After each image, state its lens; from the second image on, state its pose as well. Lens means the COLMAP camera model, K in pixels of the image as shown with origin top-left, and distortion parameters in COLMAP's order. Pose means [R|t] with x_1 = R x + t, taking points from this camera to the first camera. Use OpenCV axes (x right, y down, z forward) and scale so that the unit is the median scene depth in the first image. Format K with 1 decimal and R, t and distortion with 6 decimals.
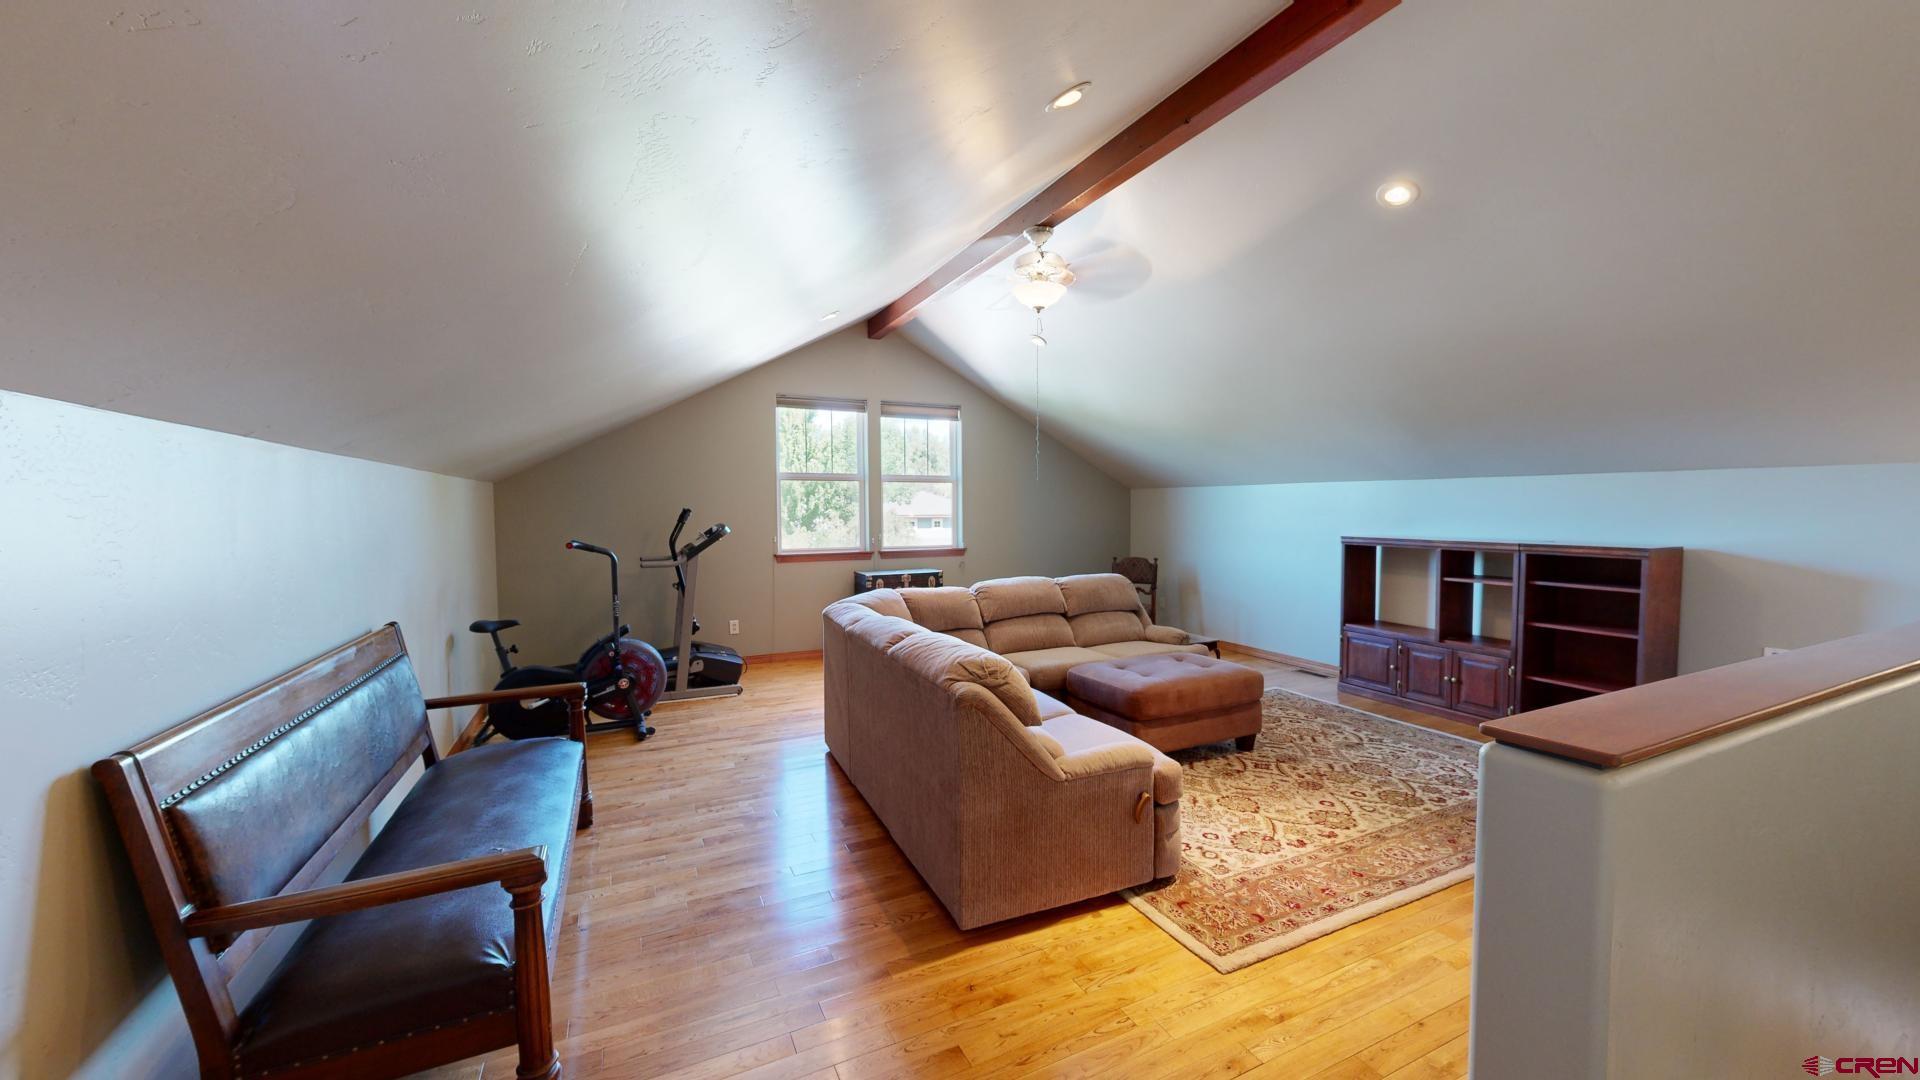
lens RADIAL K [[703.8, 0, 960.0], [0, 703.8, 540.0], [0, 0, 1]] dist [-0.000205, 0.000037]
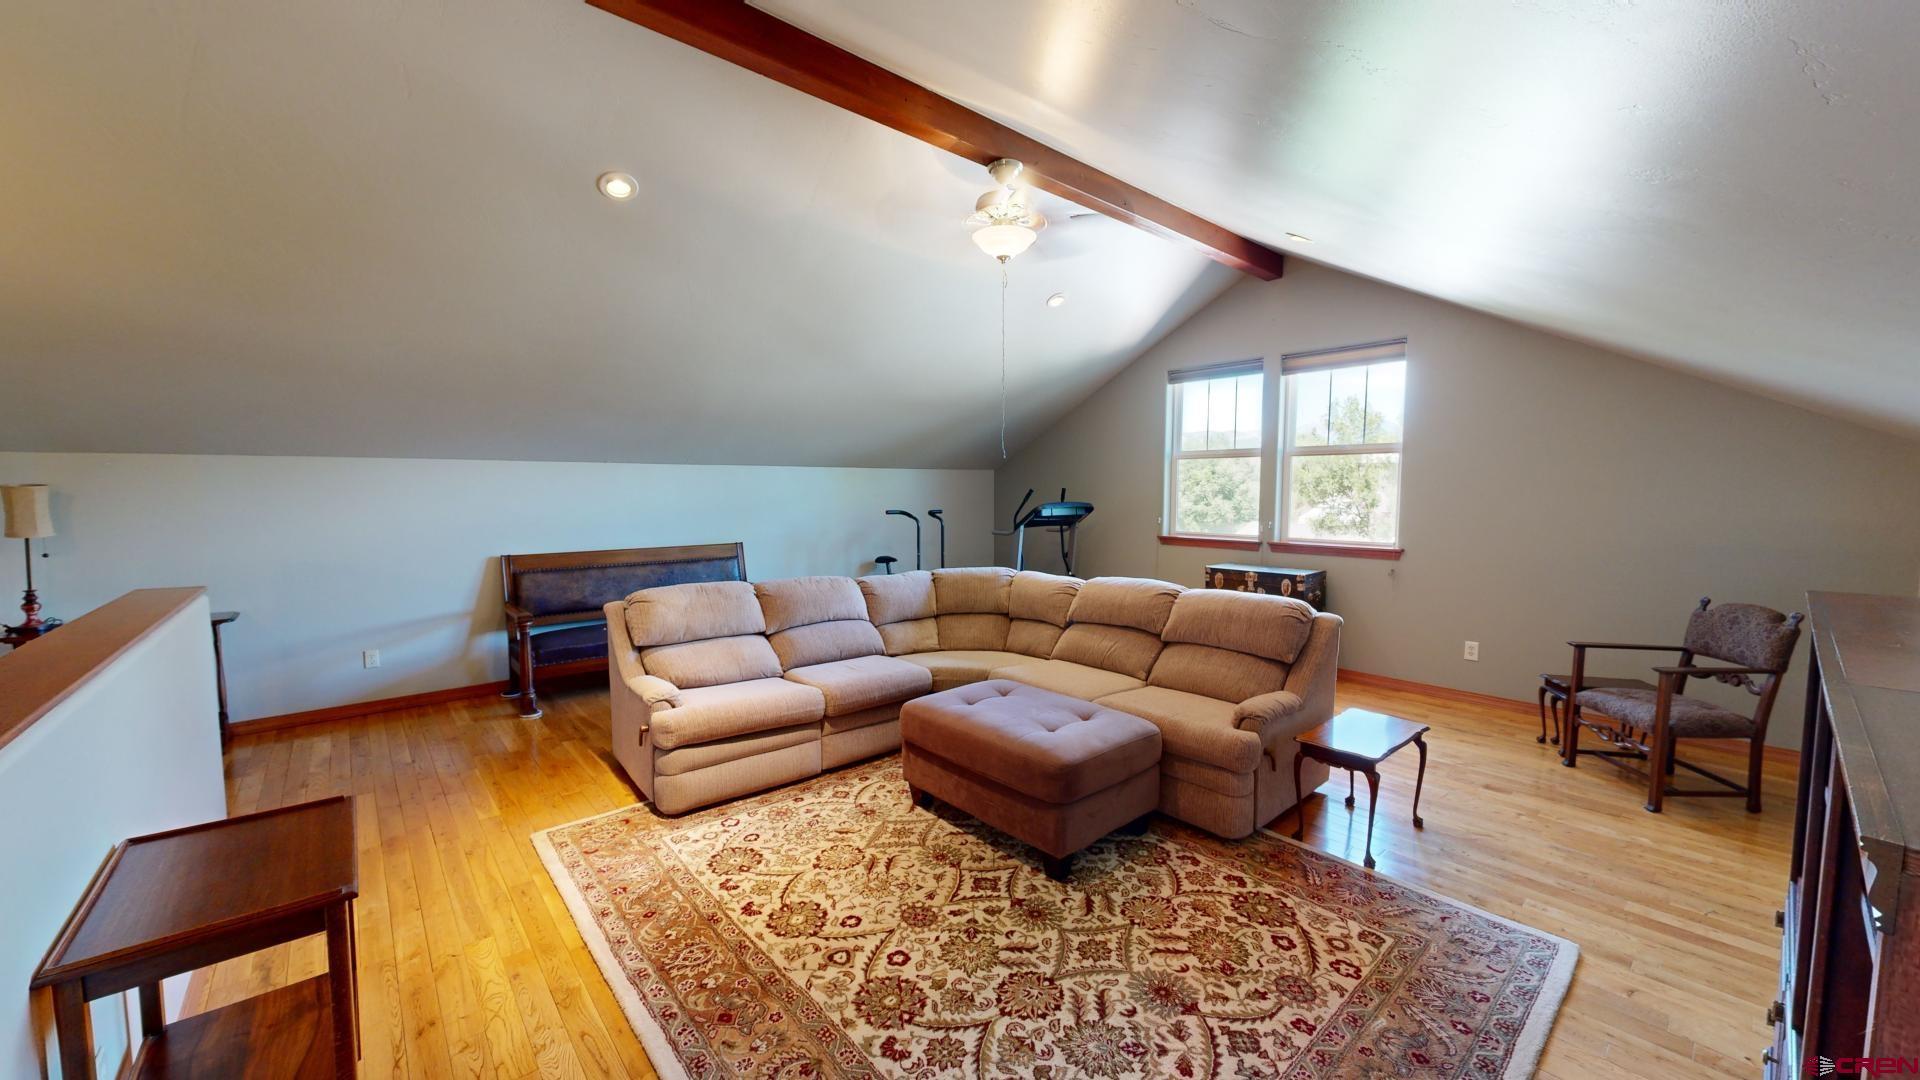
lens RADIAL K [[703.8, 0, 960.0], [0, 703.8, 540.0], [0, 0, 1]] dist [-0.000205, 0.000037]
pose [[0.269046, 0.075661, -0.960151, 0.943517], [-0.047060, 0.996752, 0.065358, -0.038273], [0.961977, 0.027601, 0.271733, 0.721115]]
